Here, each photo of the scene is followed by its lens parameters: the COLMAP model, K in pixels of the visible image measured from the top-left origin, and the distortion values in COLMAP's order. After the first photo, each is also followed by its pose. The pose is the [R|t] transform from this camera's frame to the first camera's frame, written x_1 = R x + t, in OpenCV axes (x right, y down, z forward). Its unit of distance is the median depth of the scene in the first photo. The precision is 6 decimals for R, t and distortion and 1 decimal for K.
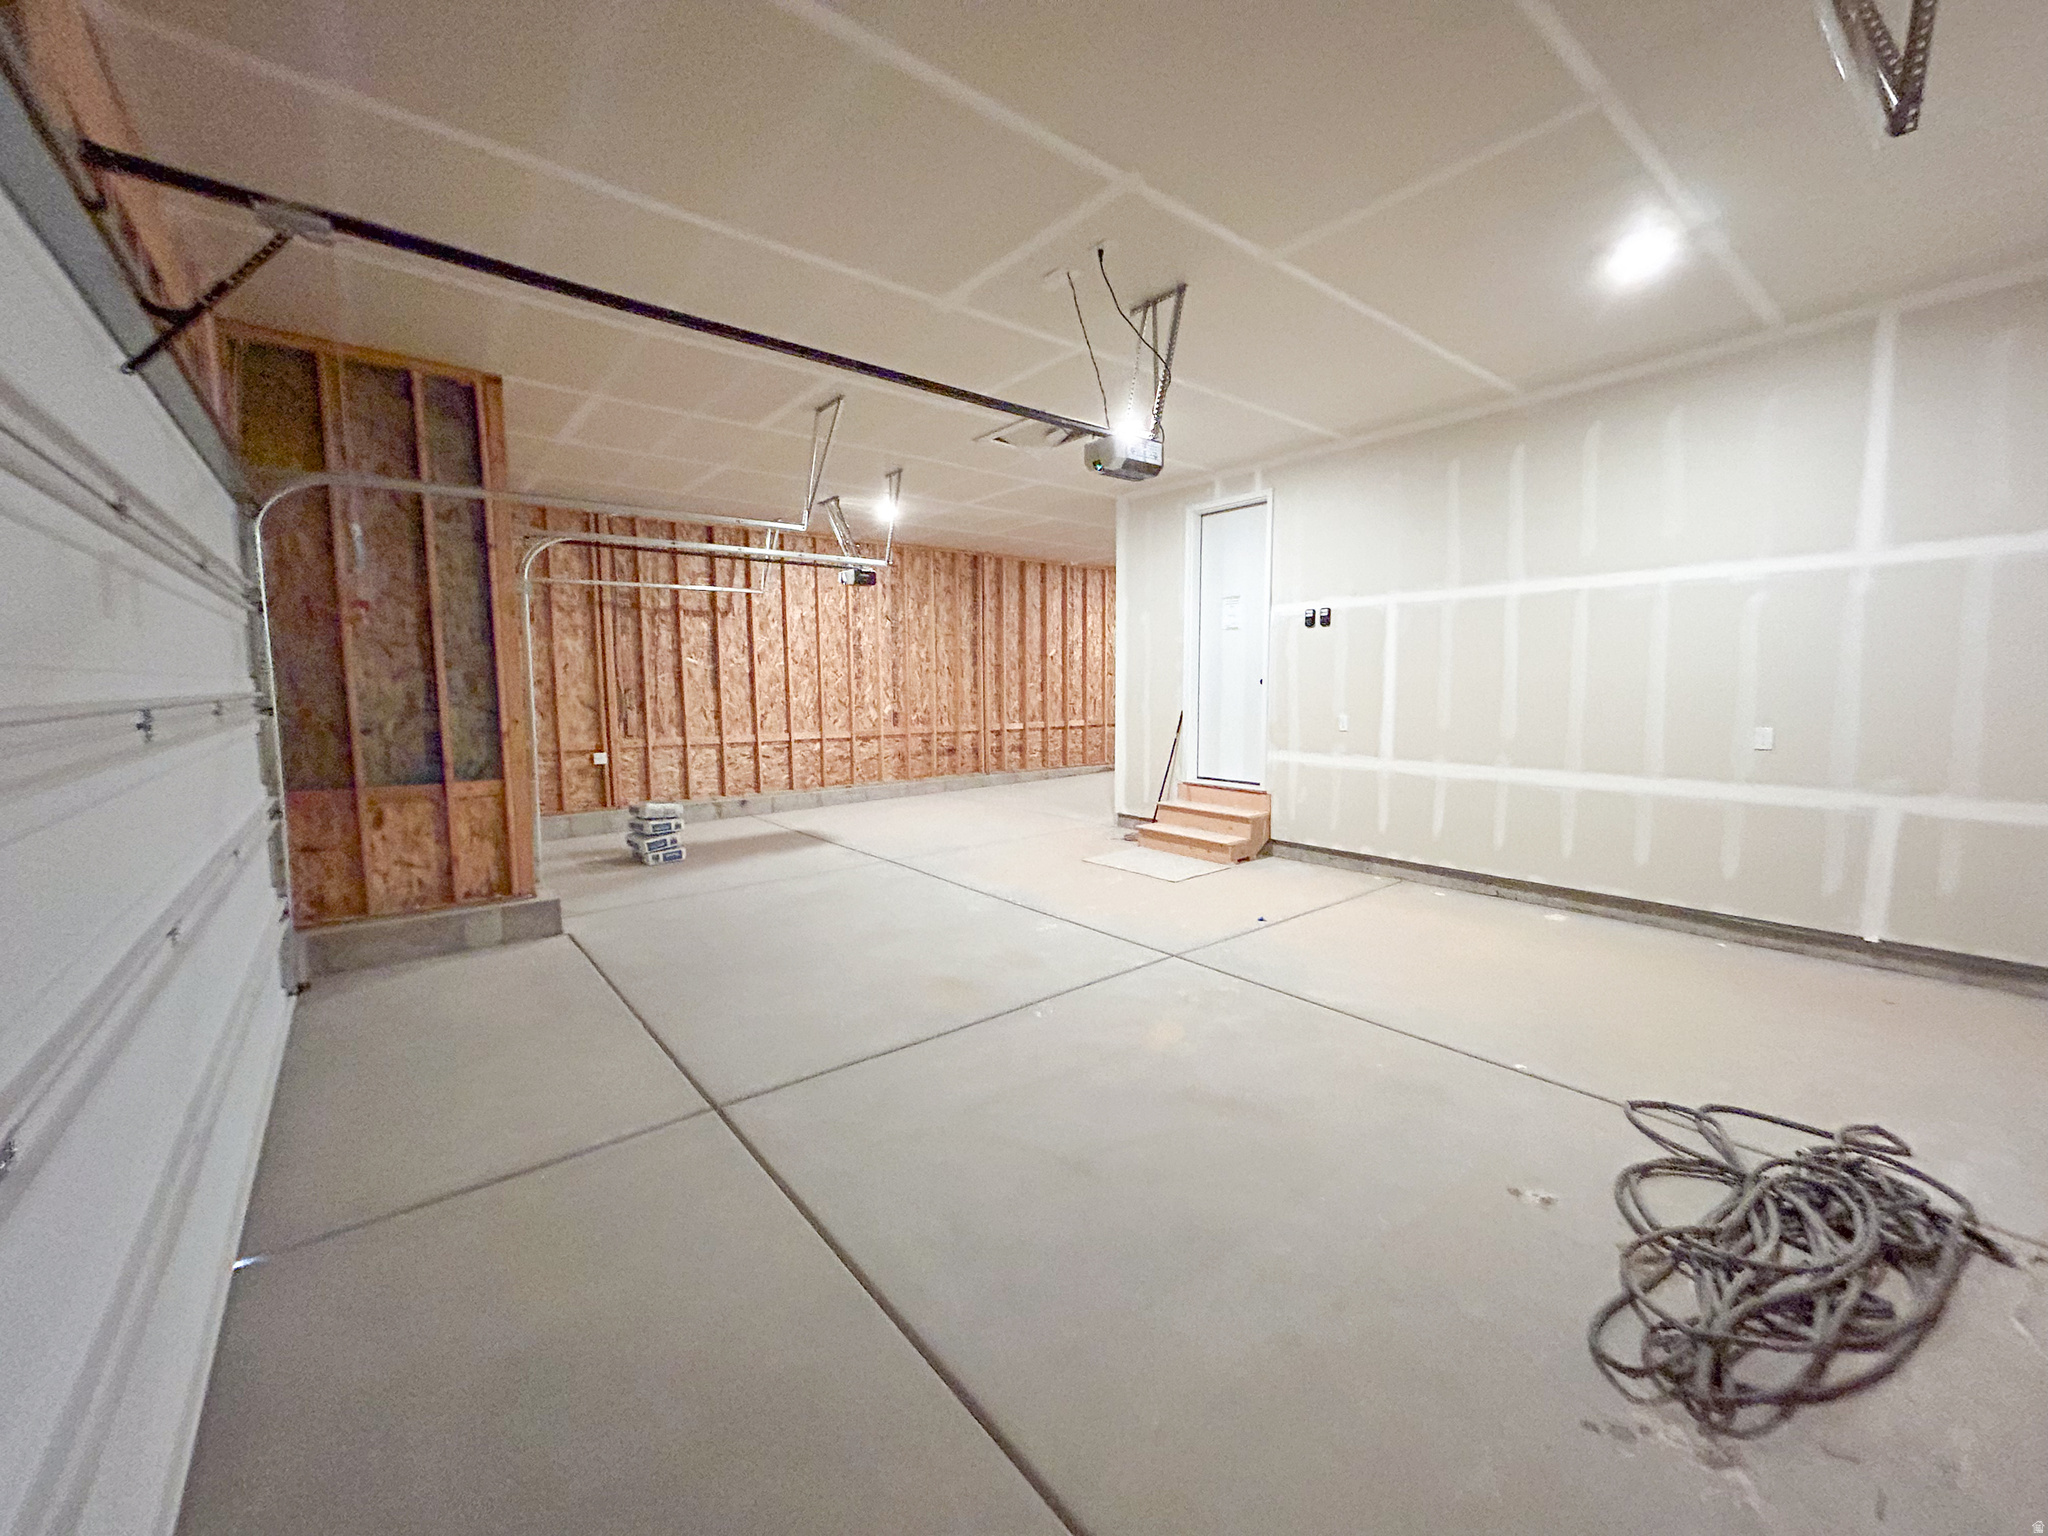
lens RADIAL K [[823.5, 0, 1022.4], [0, 823.5, 773.0], [0, 0, 1]] dist [-0.000844, 0.000916]
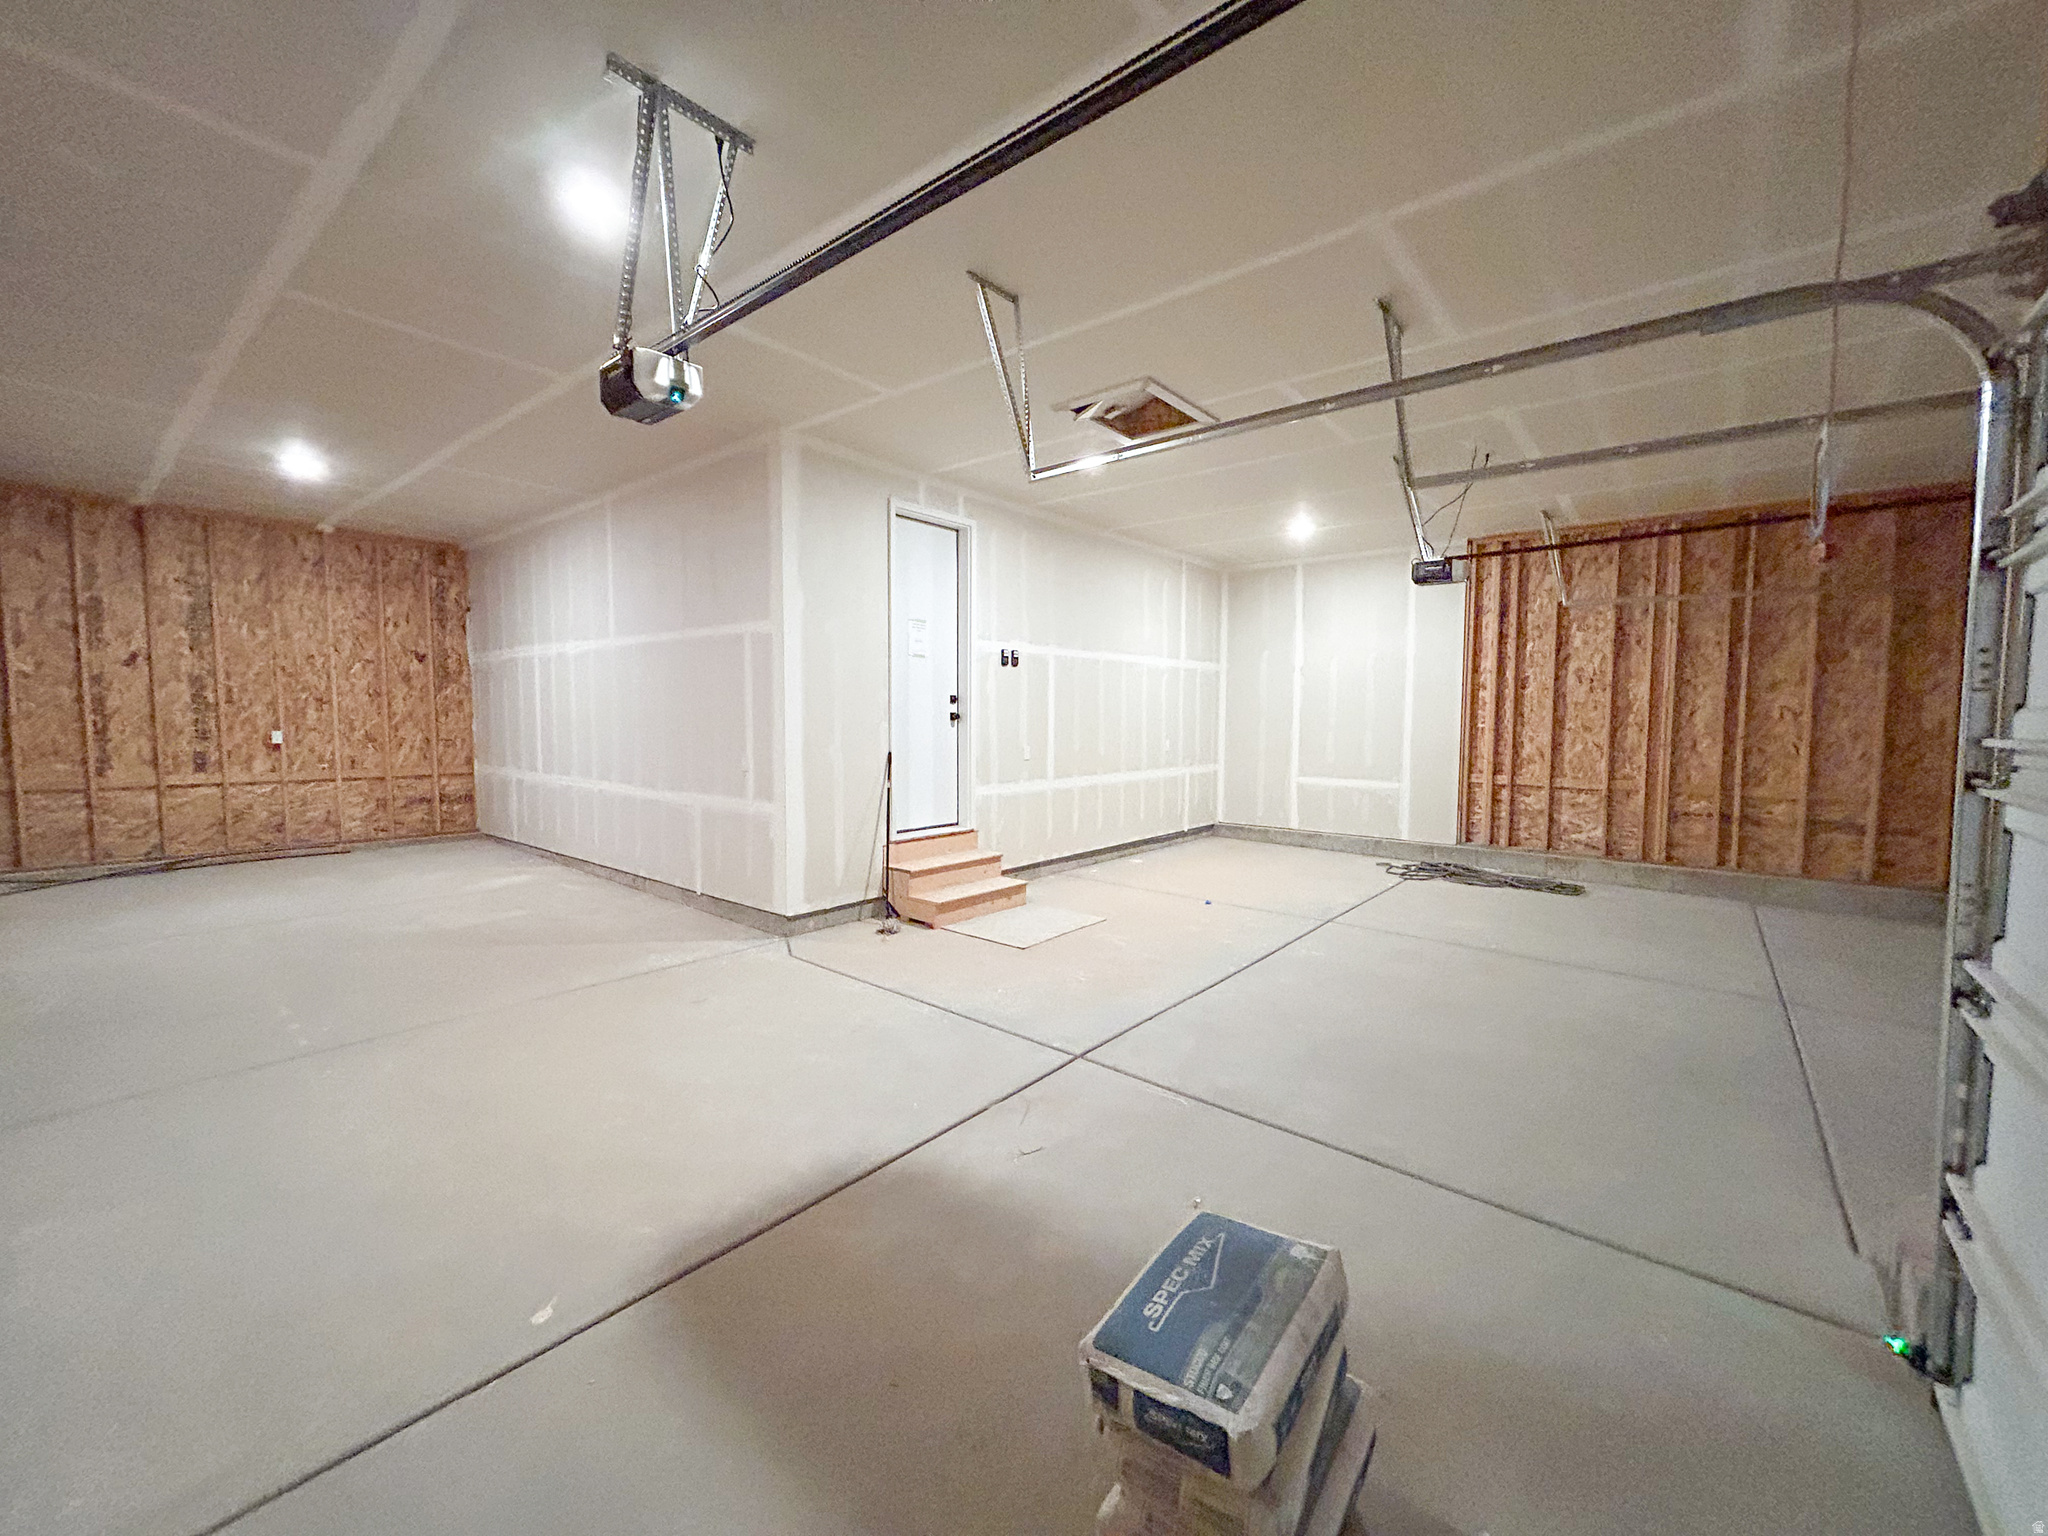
lens RADIAL K [[823.5, 0, 1020.6], [0, 823.5, 768.0], [0, 0, 1]] dist [-0.000844, 0.000916]
pose [[-0.202976, -0.059605, 0.977368, -0.509100], [0.102582, 0.991359, 0.081762, -0.094426], [-0.973796, 0.116856, -0.195107, 0.867413]]
